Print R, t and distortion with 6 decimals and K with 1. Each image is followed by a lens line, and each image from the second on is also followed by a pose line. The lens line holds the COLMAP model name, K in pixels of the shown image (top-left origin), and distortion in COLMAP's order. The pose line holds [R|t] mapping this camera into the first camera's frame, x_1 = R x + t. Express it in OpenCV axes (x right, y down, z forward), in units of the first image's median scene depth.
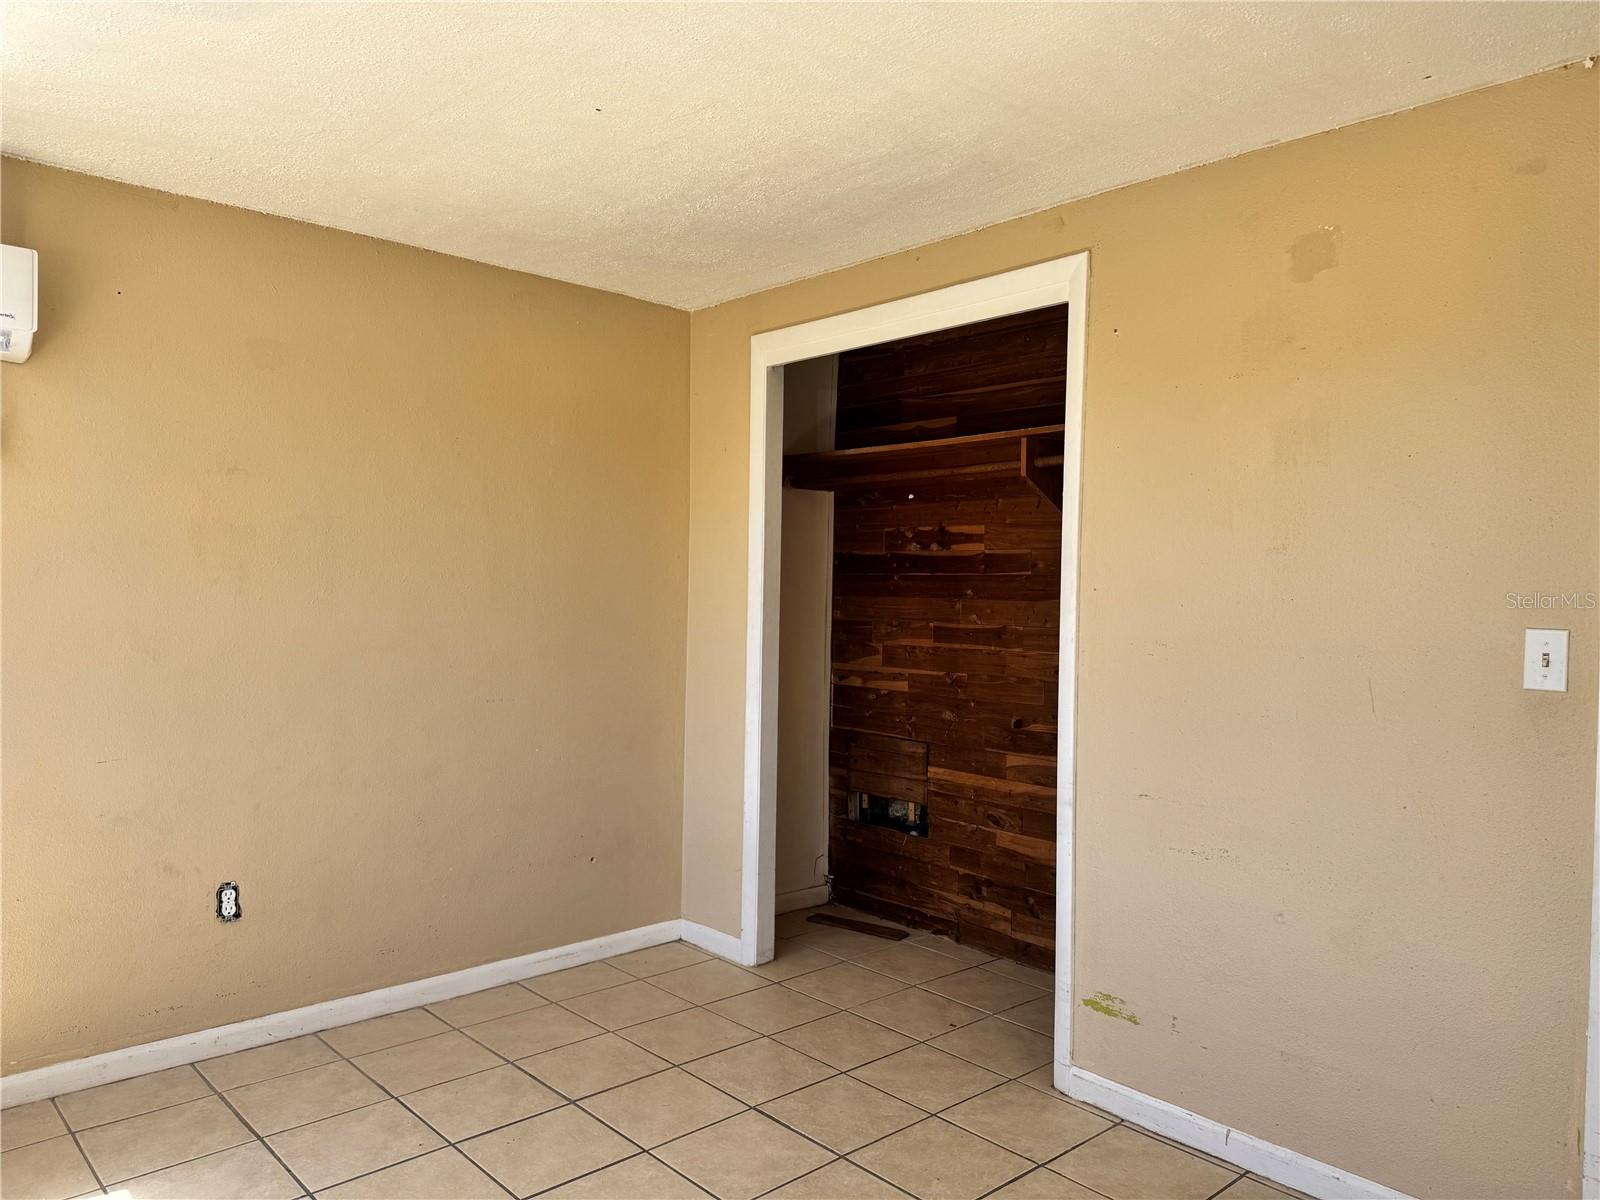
lens RADIAL K [[1134.4, 0, 799.8], [0, 1134.4, 598.8], [0, 0, 1]] dist [-0.003220, 0.000499]
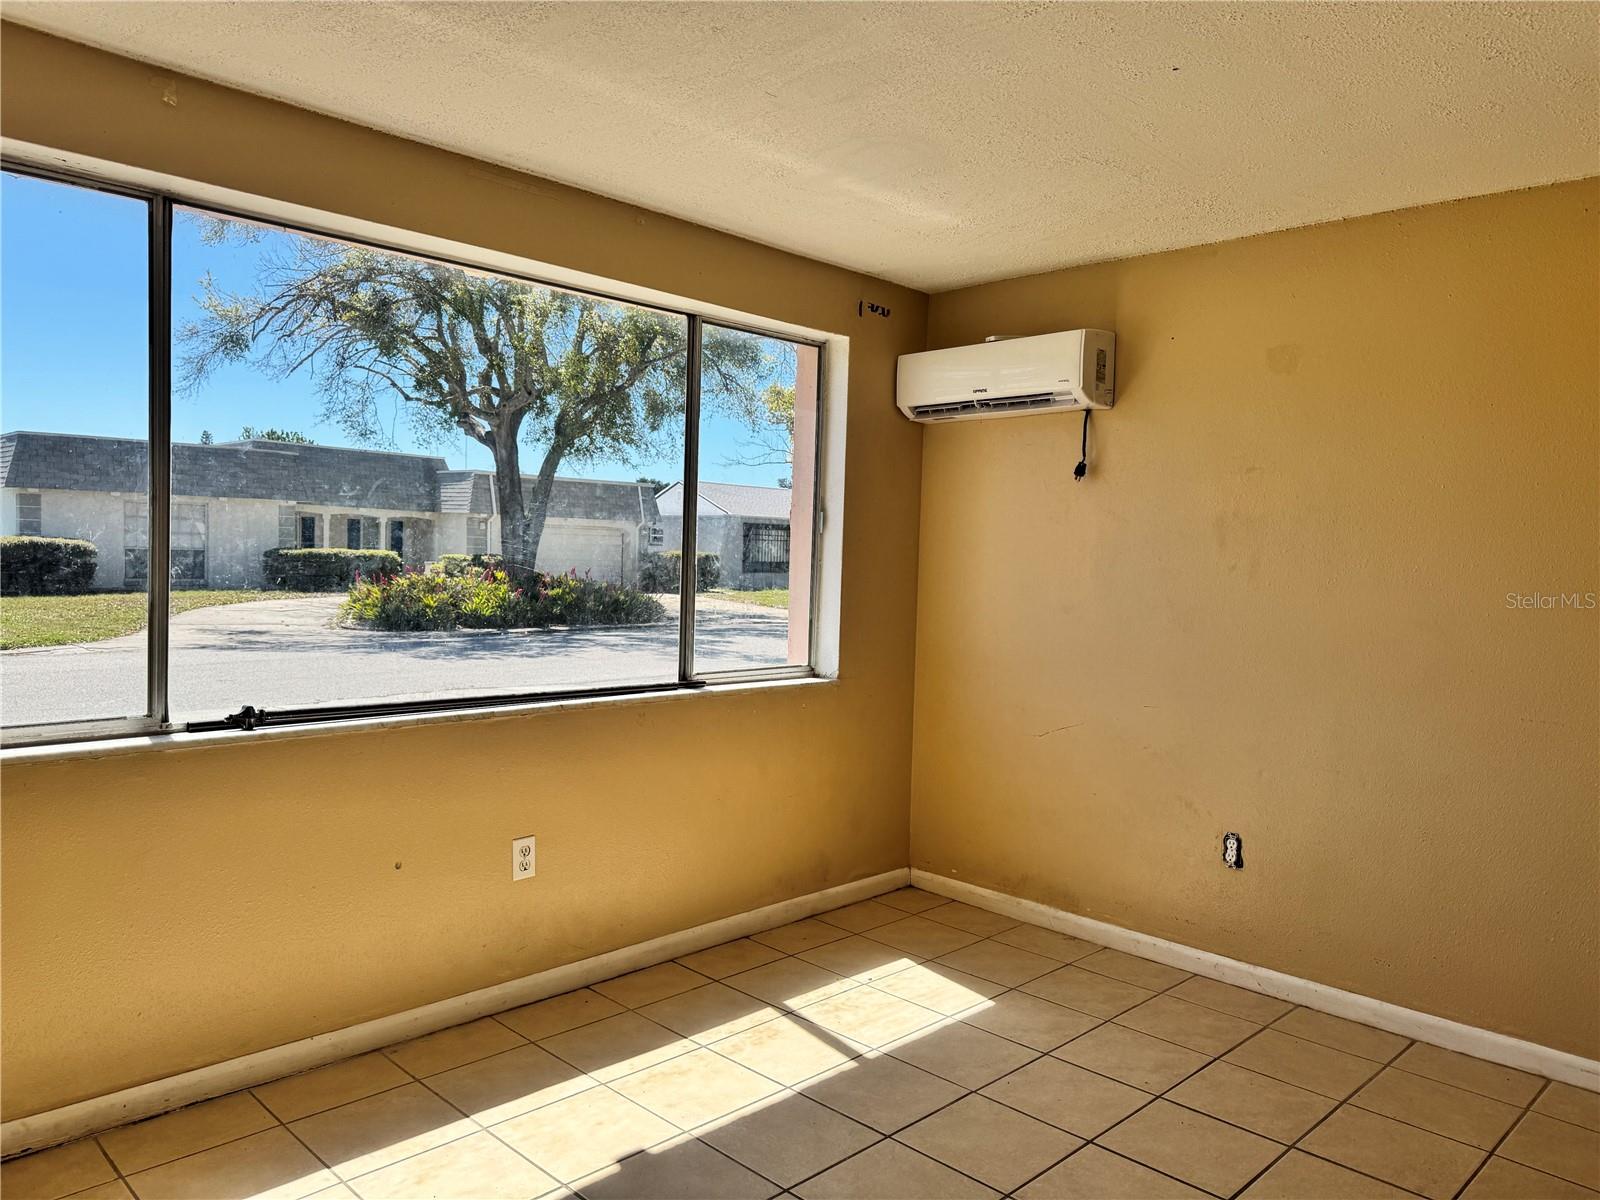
lens RADIAL K [[1134.4, 0, 800.0], [0, 1134.4, 600.2], [0, 0, 1]] dist [-0.003220, 0.000499]
pose [[0.043887, 0.028610, -0.998627, 0.606917], [-0.044768, 0.998642, 0.026643, 0.006207], [0.998033, 0.043538, 0.045108, 0.506355]]
